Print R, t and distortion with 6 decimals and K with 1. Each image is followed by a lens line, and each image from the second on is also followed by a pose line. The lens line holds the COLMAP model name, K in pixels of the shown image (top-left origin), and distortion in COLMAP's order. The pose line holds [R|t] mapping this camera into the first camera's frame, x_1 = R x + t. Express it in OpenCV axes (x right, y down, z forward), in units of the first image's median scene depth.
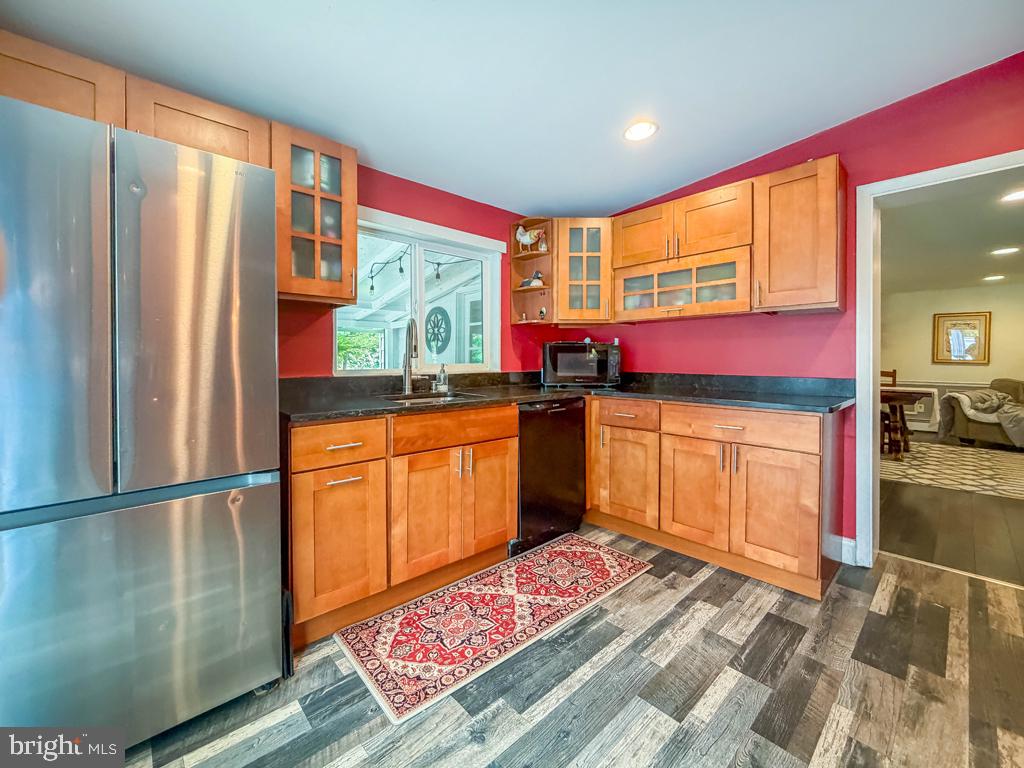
lens RADIAL K [[414.5, 0, 512.6], [0, 414.5, 362.4], [0, 0, 1]] dist [-0.000123, -0.000083]
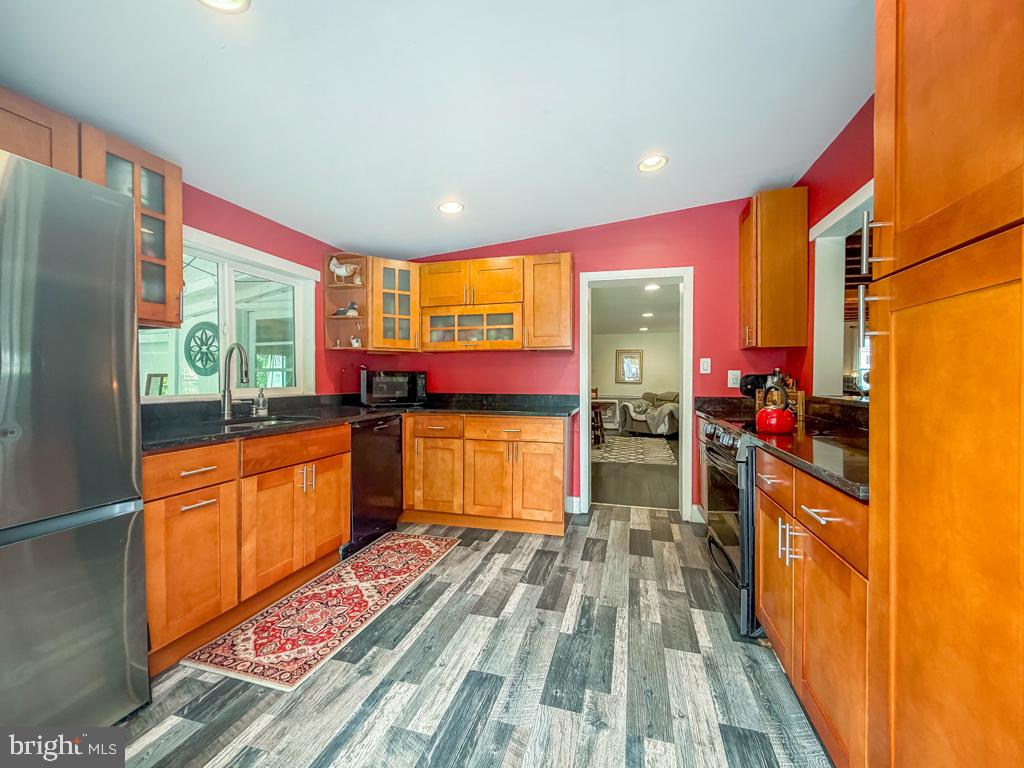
lens RADIAL K [[410.6, 0, 510.5], [0, 410.6, 382.6], [0, 0, 1]] dist [0.001067, 0.000016]
pose [[0.857649, -0.005009, 0.514212, -0.206946], [0.004585, 0.999987, 0.002095, -0.011803], [-0.514215, 0.000561, 0.857661, -0.209887]]
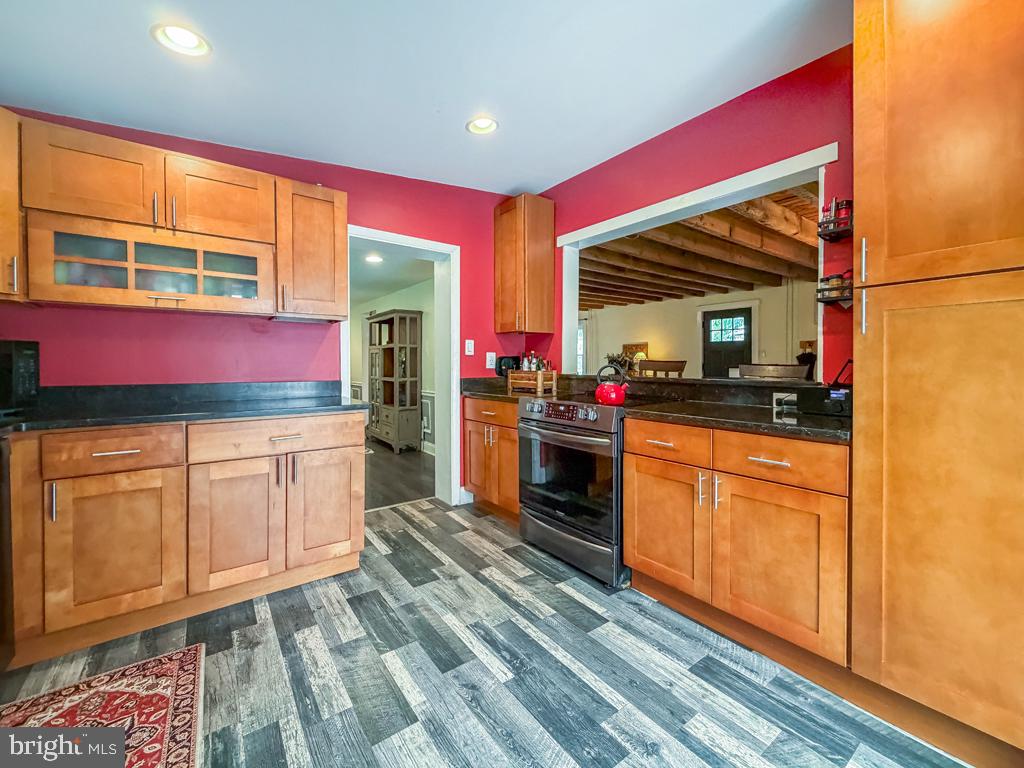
lens RADIAL K [[420.9, 0, 498.2], [0, 420.9, 367.3], [0, 0, 1]] dist [0.000035, -0.000206]
pose [[0.128603, -0.010508, 0.991640, -0.354037], [0.008232, 0.999921, 0.009528, -0.006968], [-0.991662, 0.006938, 0.128679, 0.397443]]
